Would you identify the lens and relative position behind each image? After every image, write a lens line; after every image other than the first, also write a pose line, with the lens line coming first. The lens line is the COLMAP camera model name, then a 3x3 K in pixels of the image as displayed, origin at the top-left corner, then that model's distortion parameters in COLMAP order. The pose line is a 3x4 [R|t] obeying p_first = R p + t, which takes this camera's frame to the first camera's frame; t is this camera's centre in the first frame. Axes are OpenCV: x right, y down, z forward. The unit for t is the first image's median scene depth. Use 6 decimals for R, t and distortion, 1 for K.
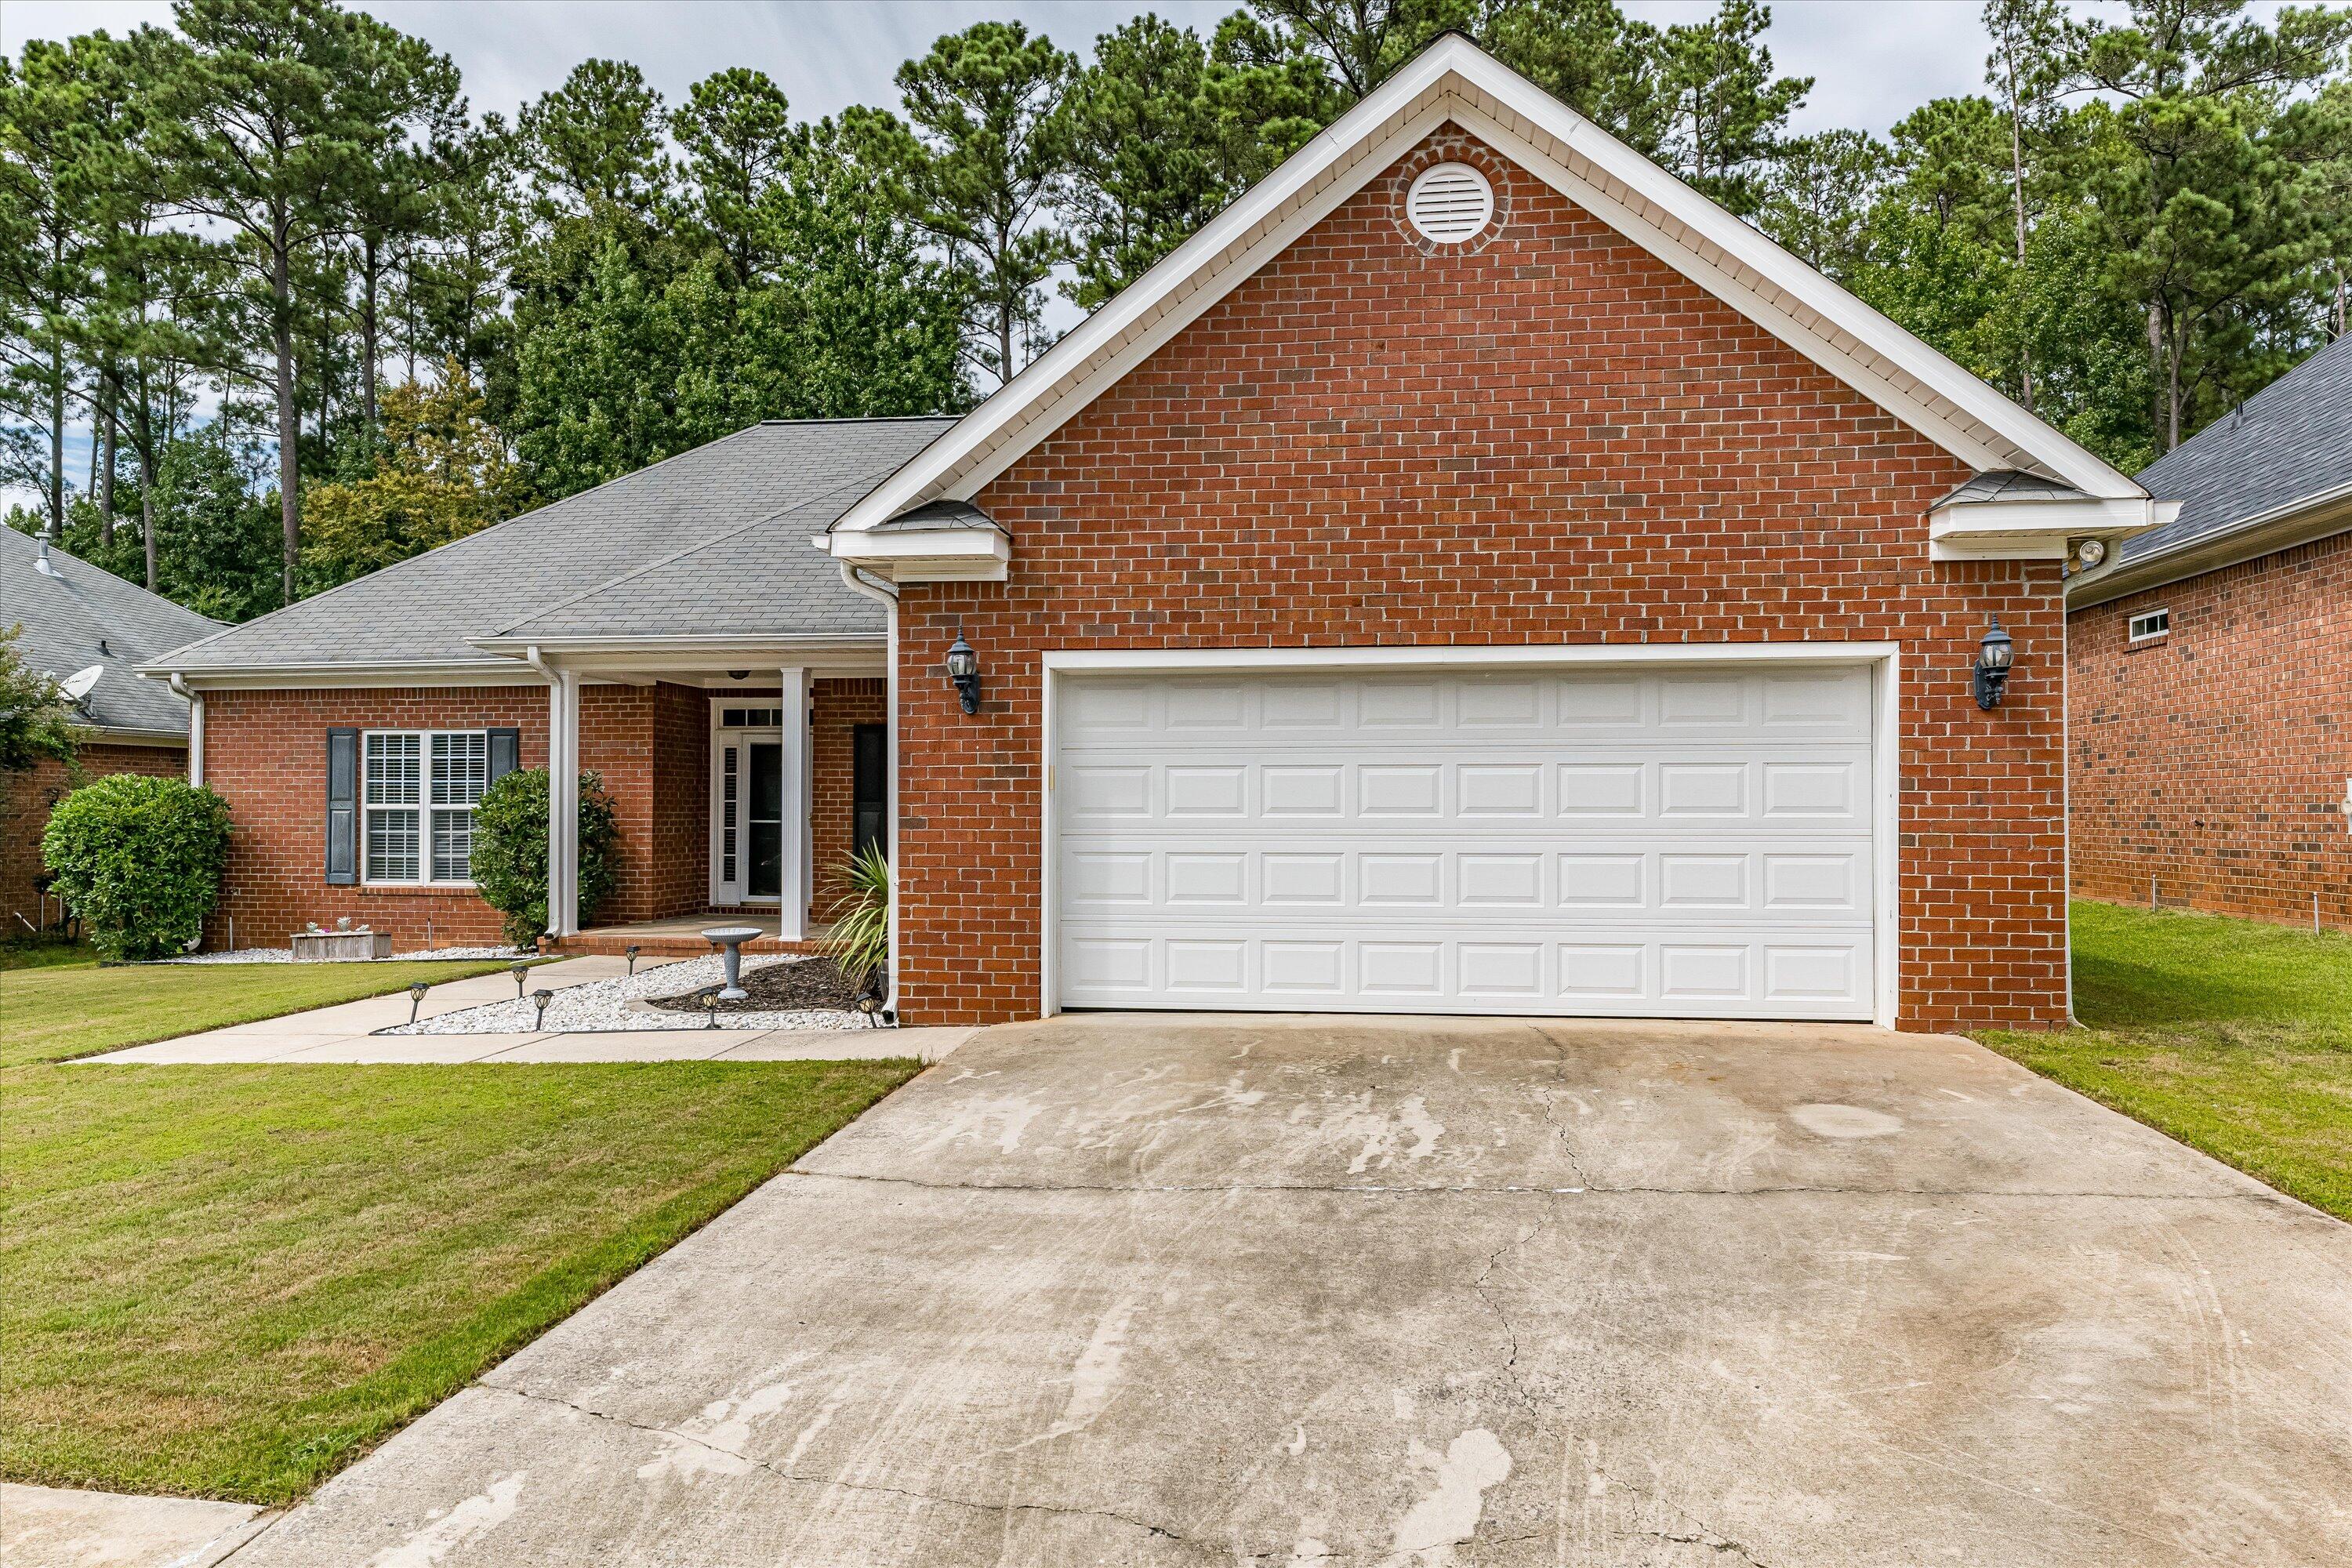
lens RADIAL K [[1590.5, 0, 1147.3], [0, 1590.5, 809.8], [0, 0, 1]] dist [-0.019424, -0.000995]
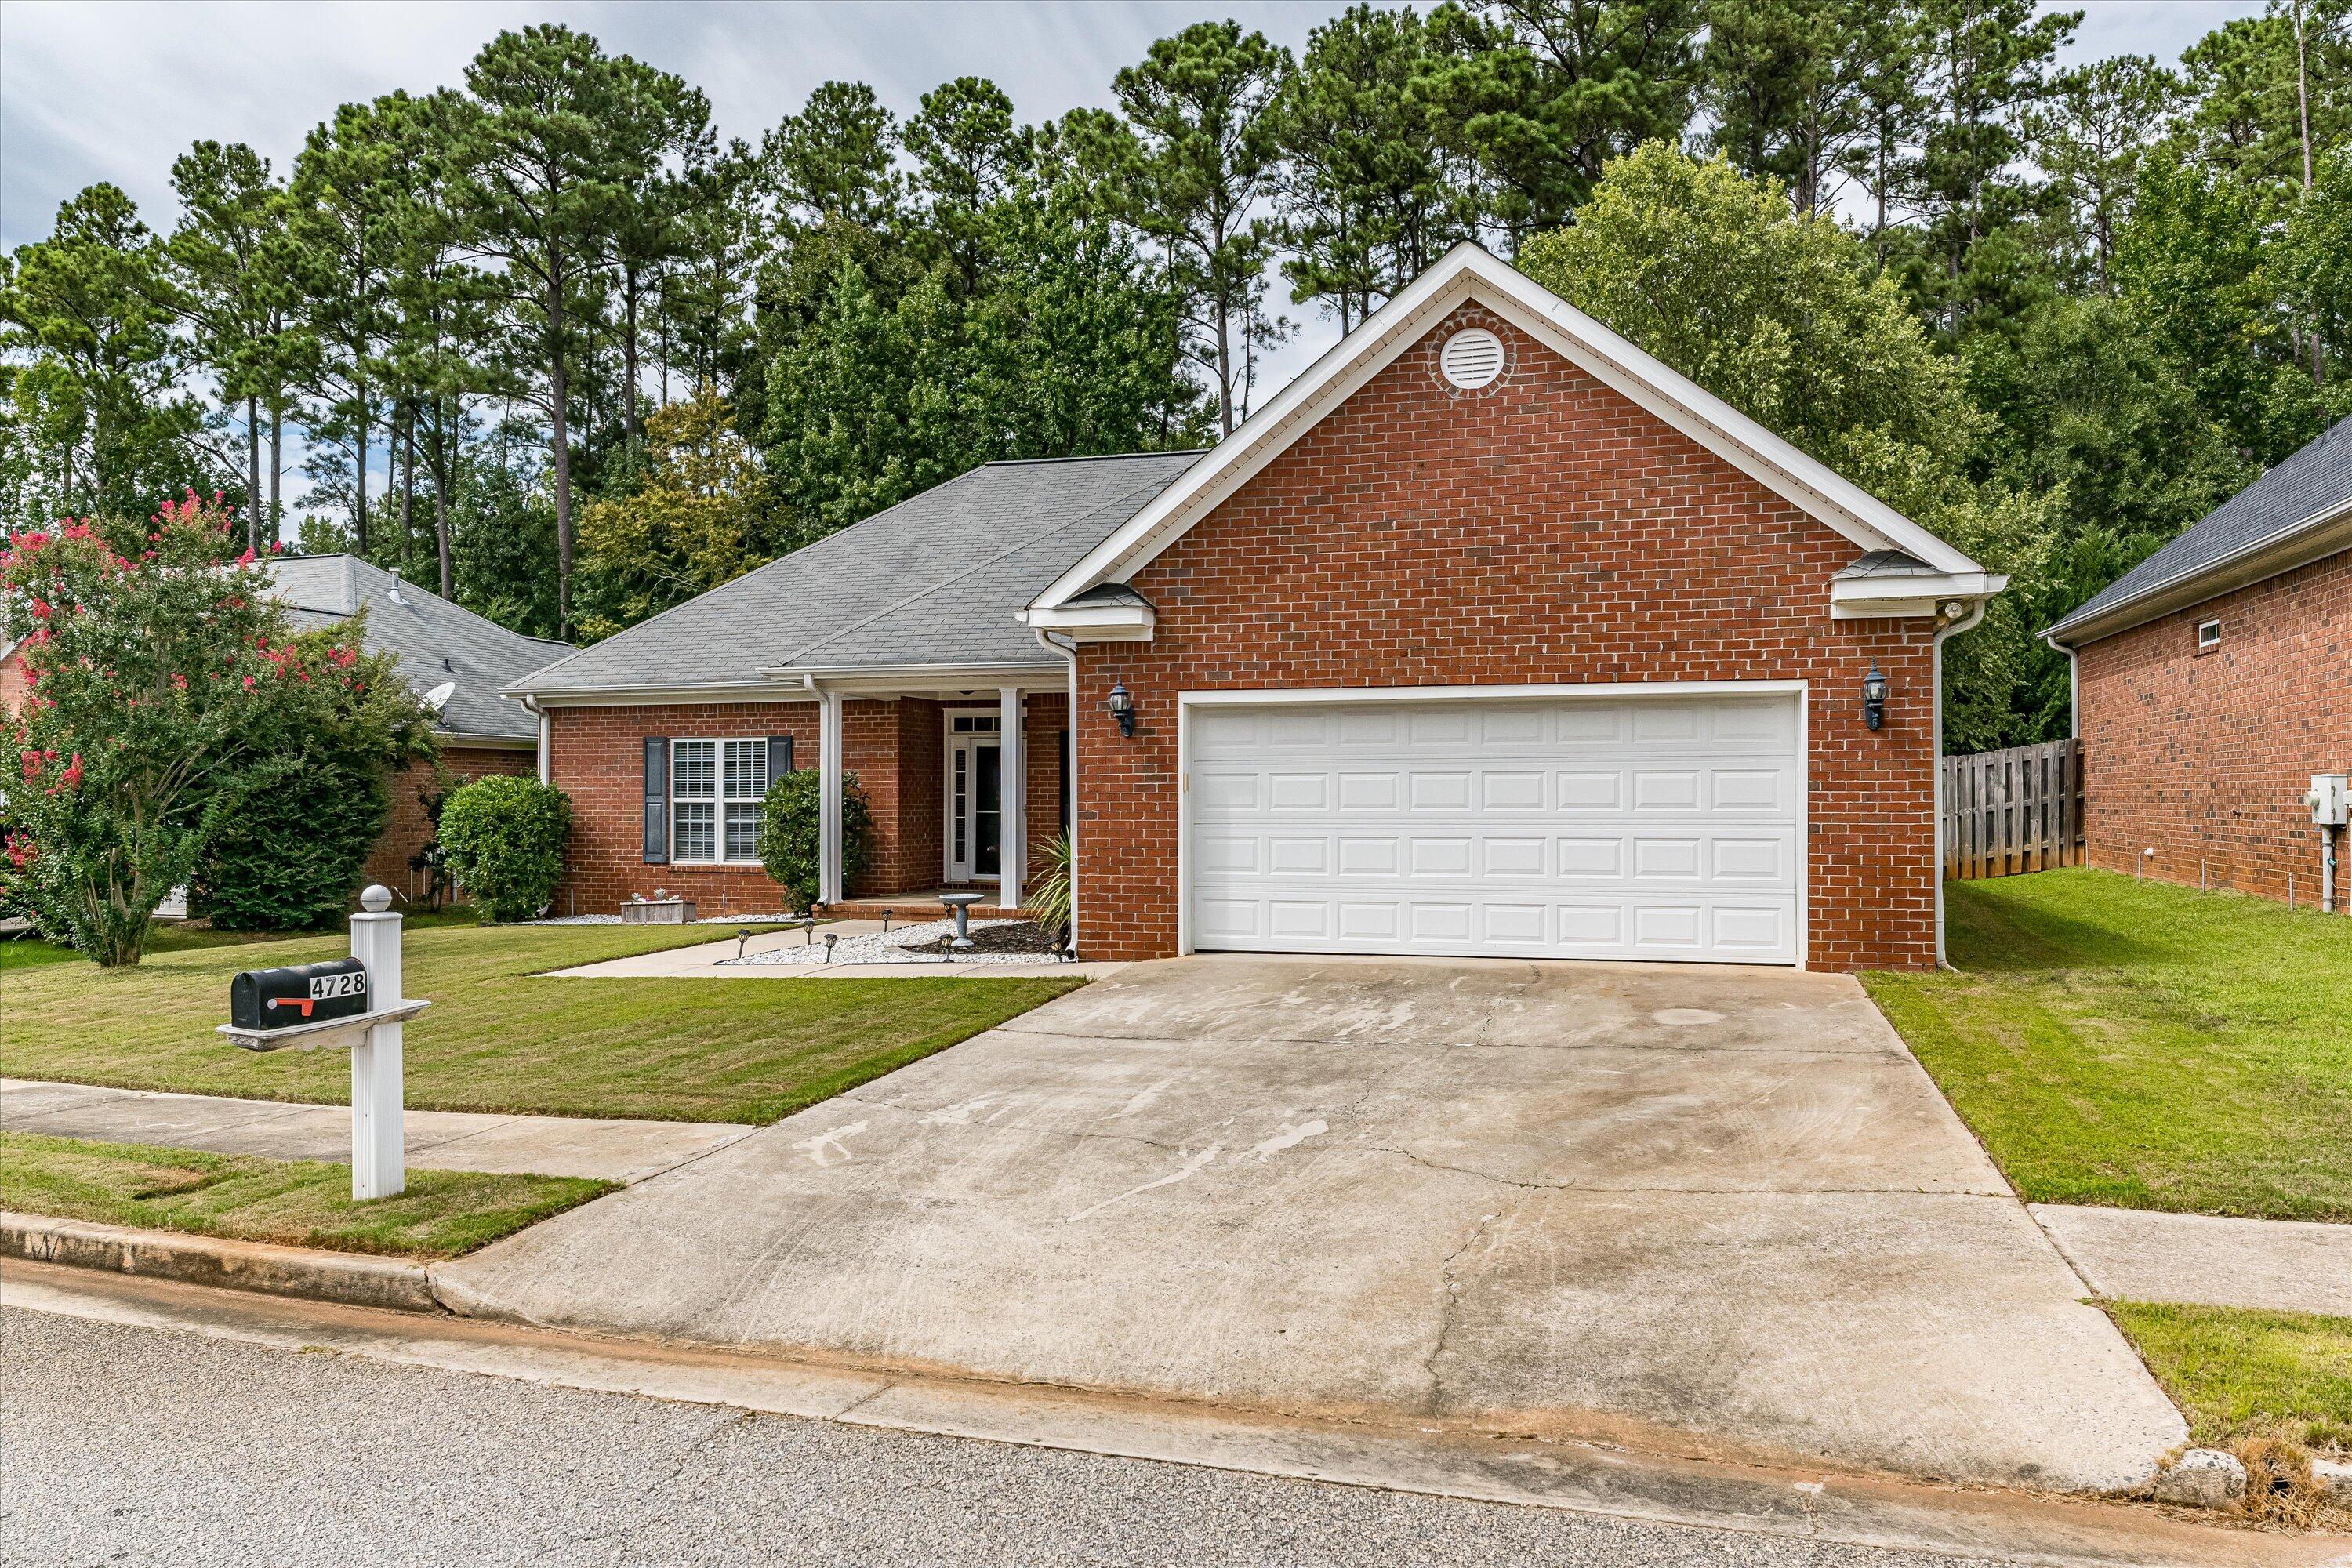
lens RADIAL K [[1691.6, 0, 1108.6], [0, 1691.6, 845.9], [0, 0, 1]] dist [-0.033015, 0.011883]
pose [[0.985488, 0.002297, -0.169729, 0.066505], [0.002932, 0.999529, 0.030550, -0.005525], [0.169719, -0.030604, 0.985017, -0.248175]]
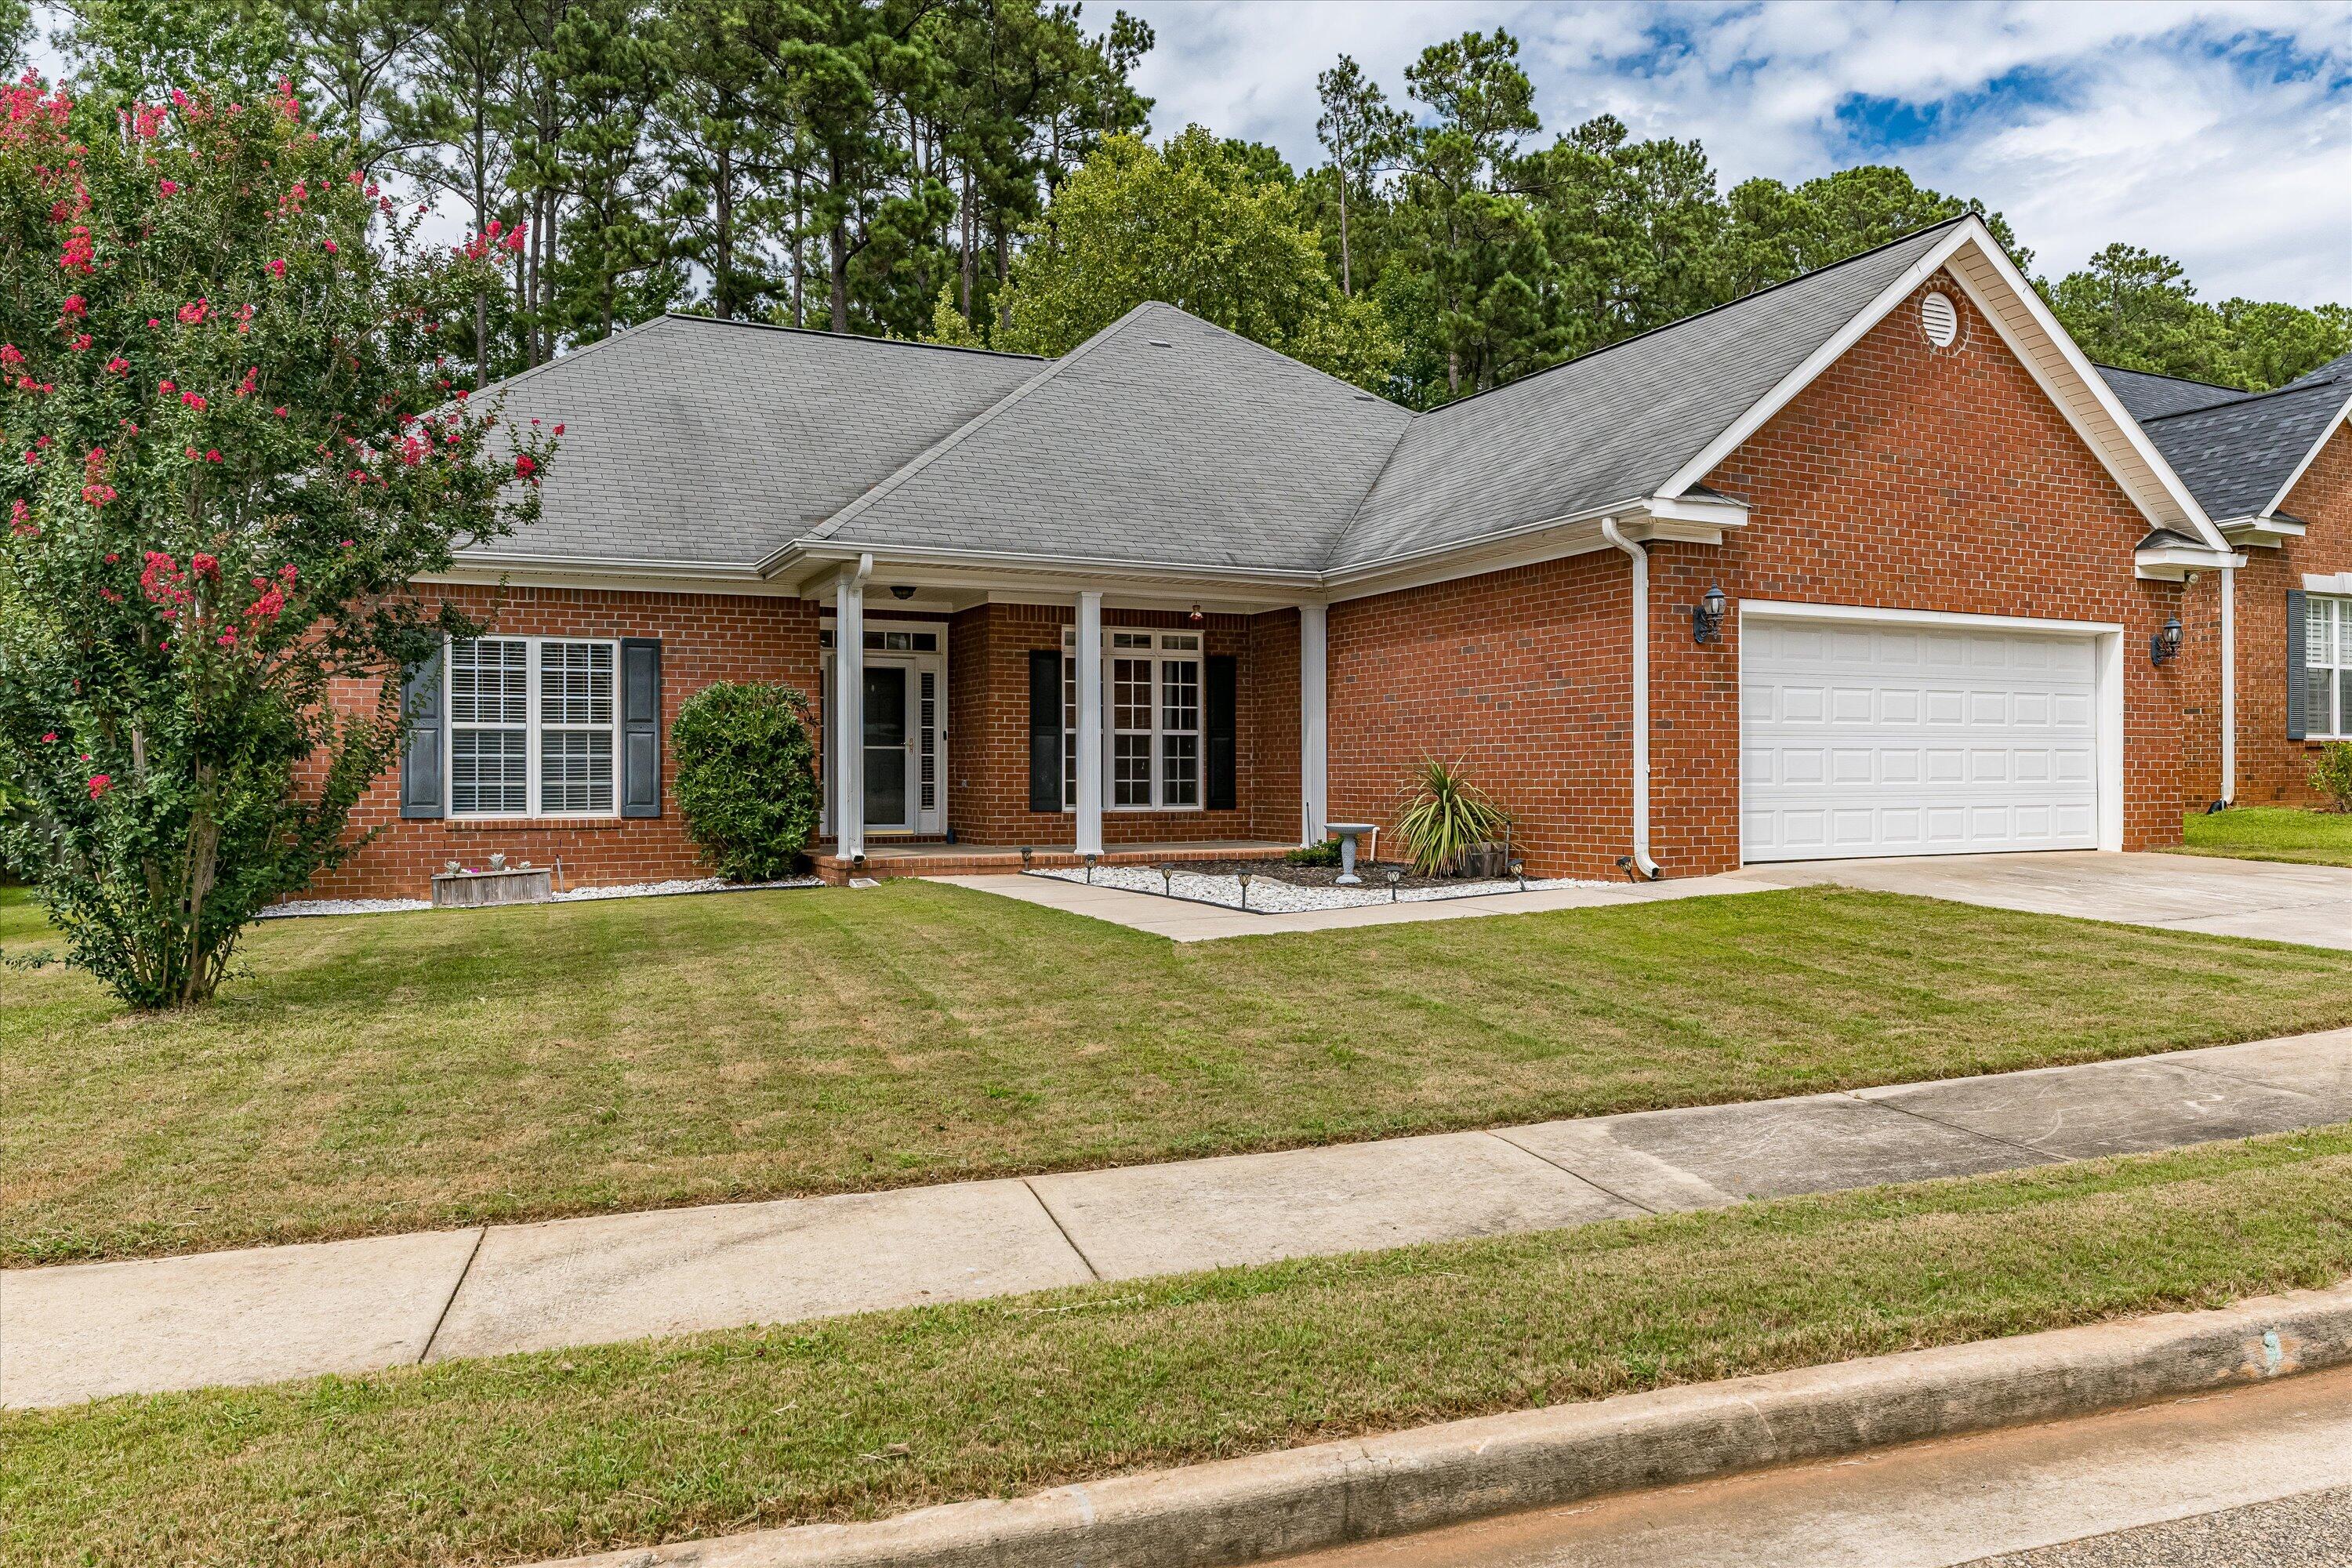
lens RADIAL K [[1691.6, 0, 1196.8], [0, 1691.6, 796.3], [0, 0, 1]] dist [-0.033015, 0.011883]
pose [[0.820177, -0.010302, 0.572017, -0.680156], [0.003993, 0.999917, 0.012283, 0.026381], [-0.572096, -0.007791, 0.820150, 0.043940]]
